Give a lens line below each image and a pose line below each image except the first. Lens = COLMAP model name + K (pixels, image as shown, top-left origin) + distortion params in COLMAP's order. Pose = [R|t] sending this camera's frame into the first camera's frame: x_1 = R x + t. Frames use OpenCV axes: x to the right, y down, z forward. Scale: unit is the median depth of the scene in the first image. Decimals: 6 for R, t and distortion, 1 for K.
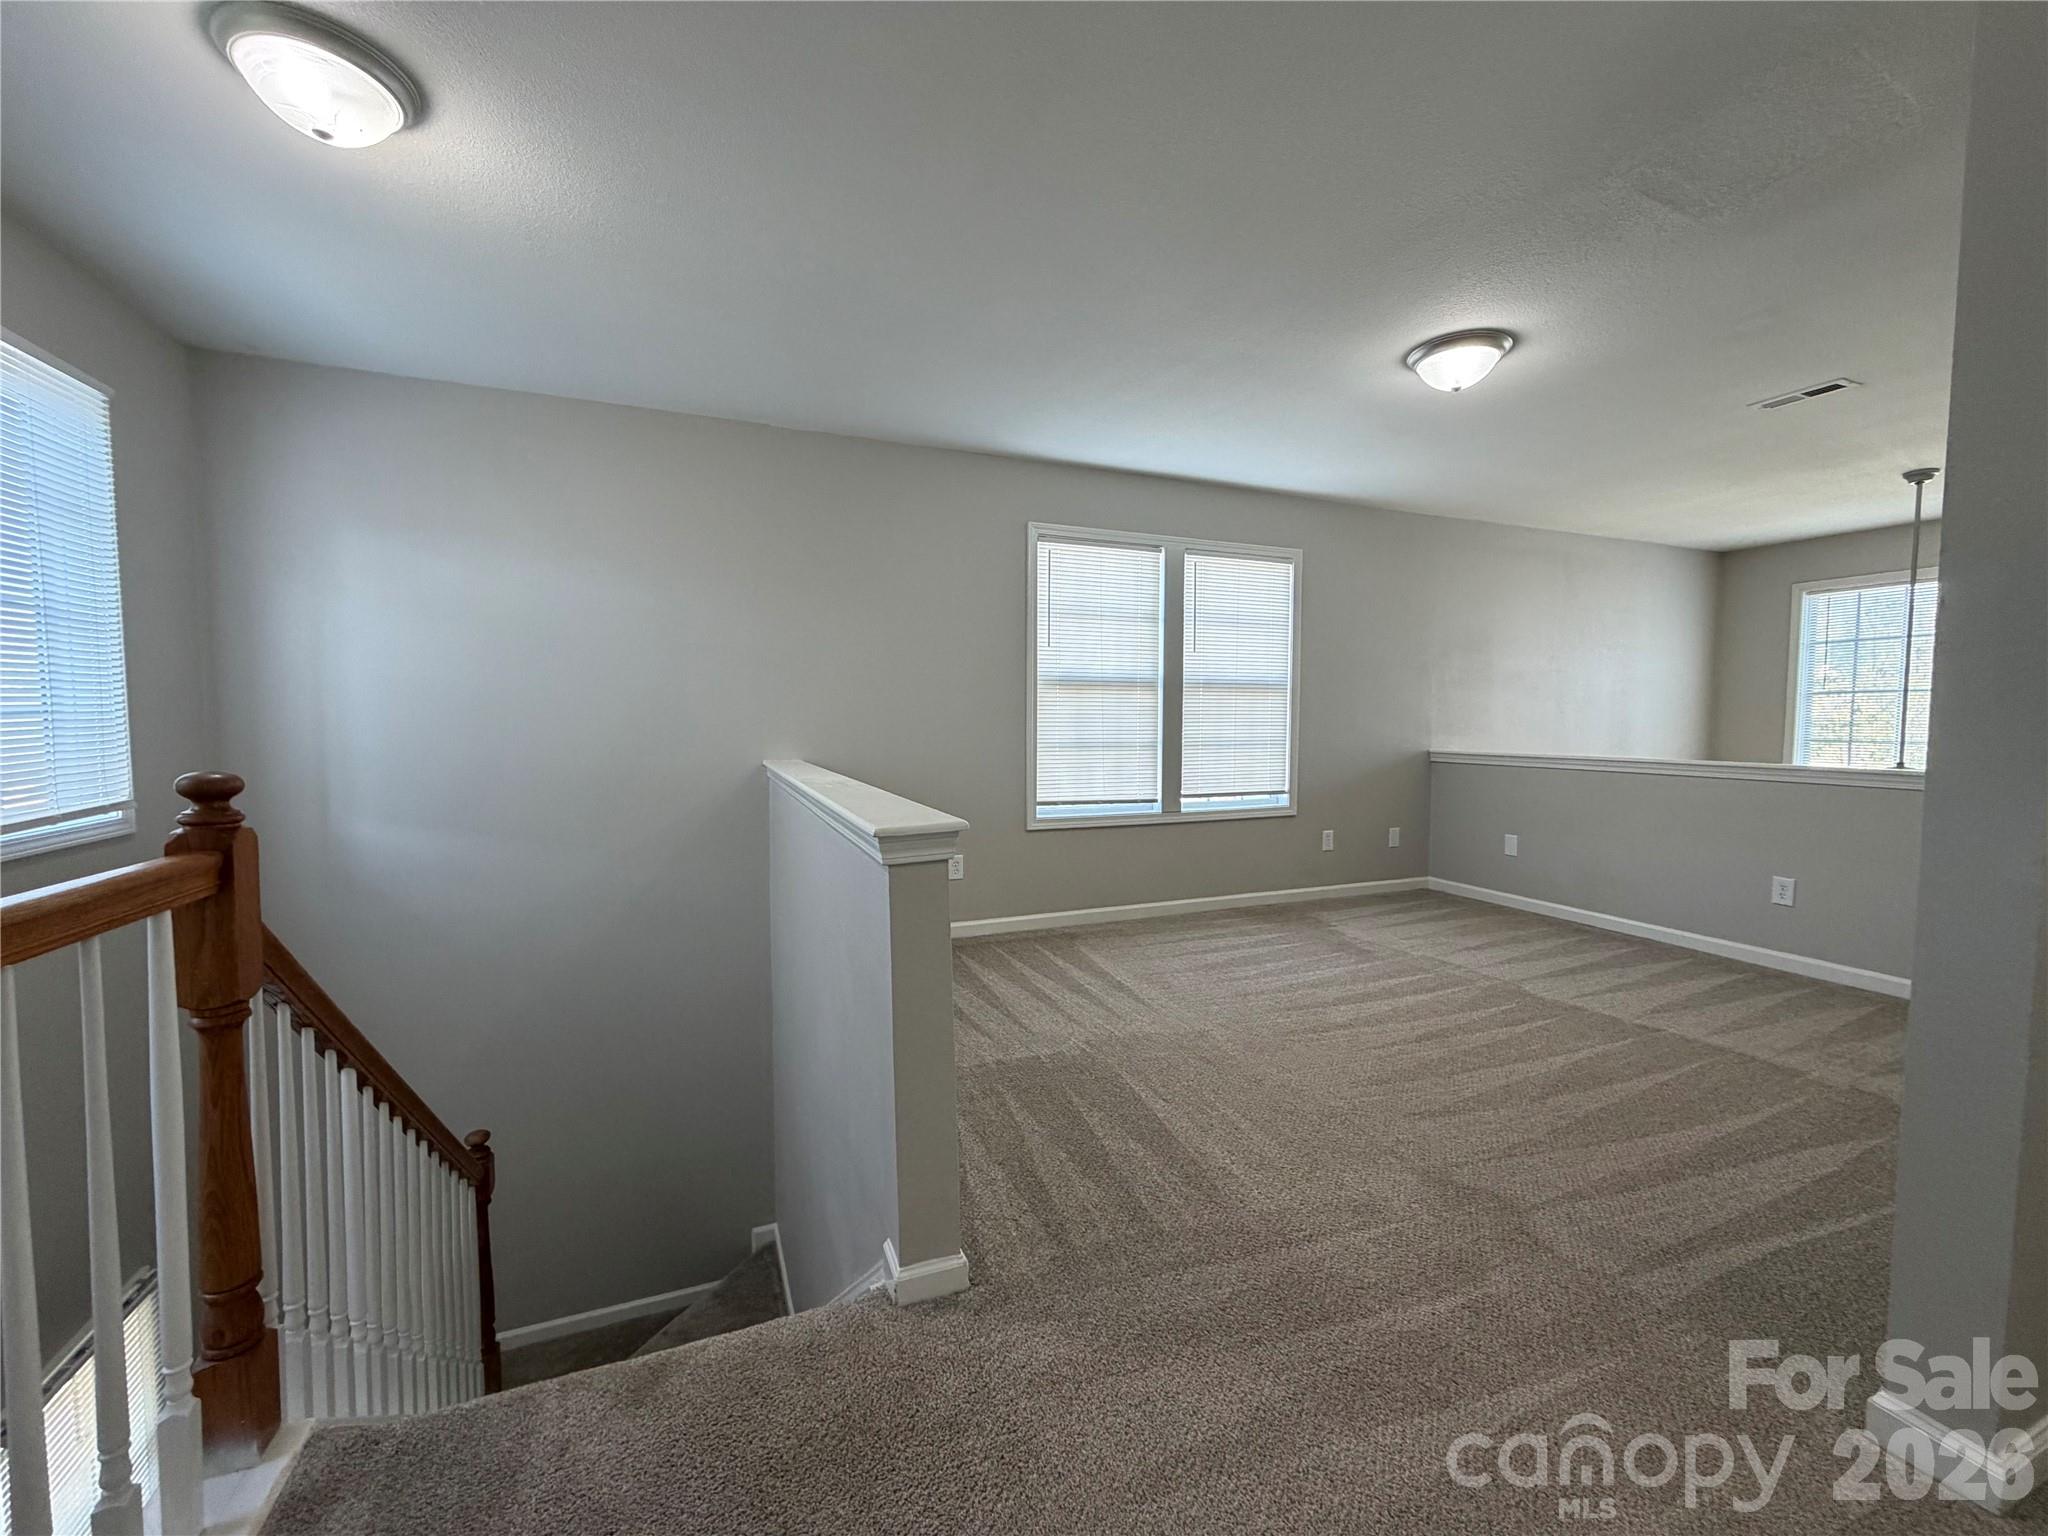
lens RADIAL K [[815.3, 0, 1018.6], [0, 815.3, 766.3], [0, 0, 1]] dist [-0.001402, 0.000024]
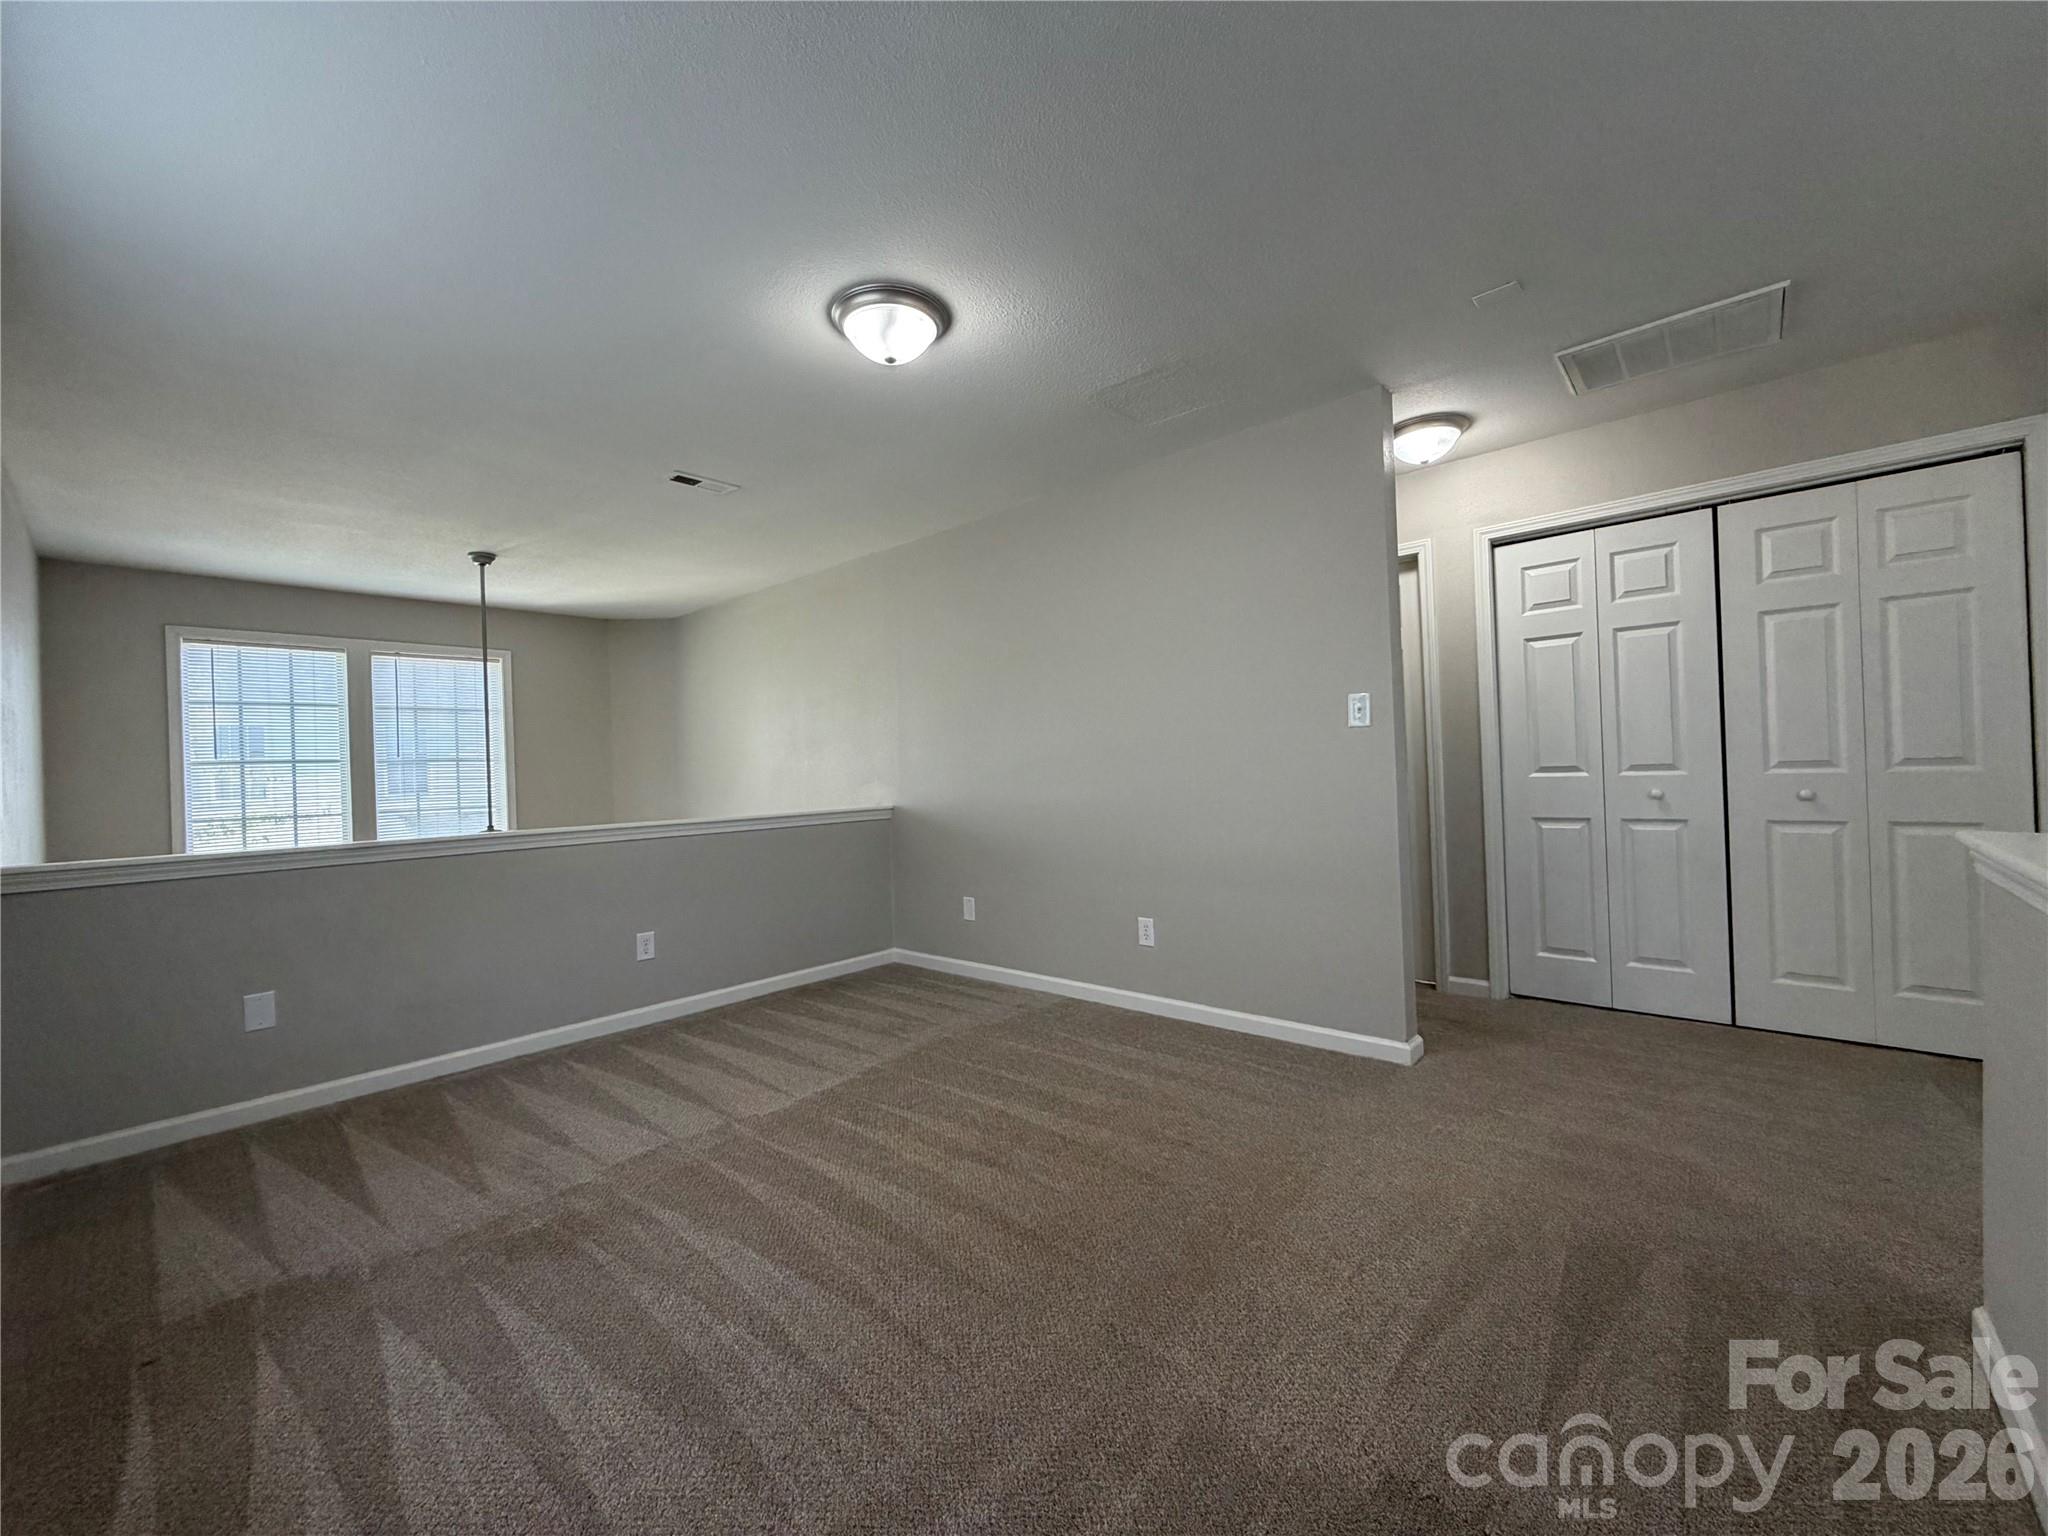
lens RADIAL K [[815.3, 0, 1018.6], [0, 815.3, 766.3], [0, 0, 1]] dist [-0.001402, 0.000024]
pose [[-0.429712, 0.018953, 0.902767, -0.187682], [0.089982, 0.995702, 0.021927, -0.051351], [-0.898471, 0.090655, -0.429570, 0.998729]]
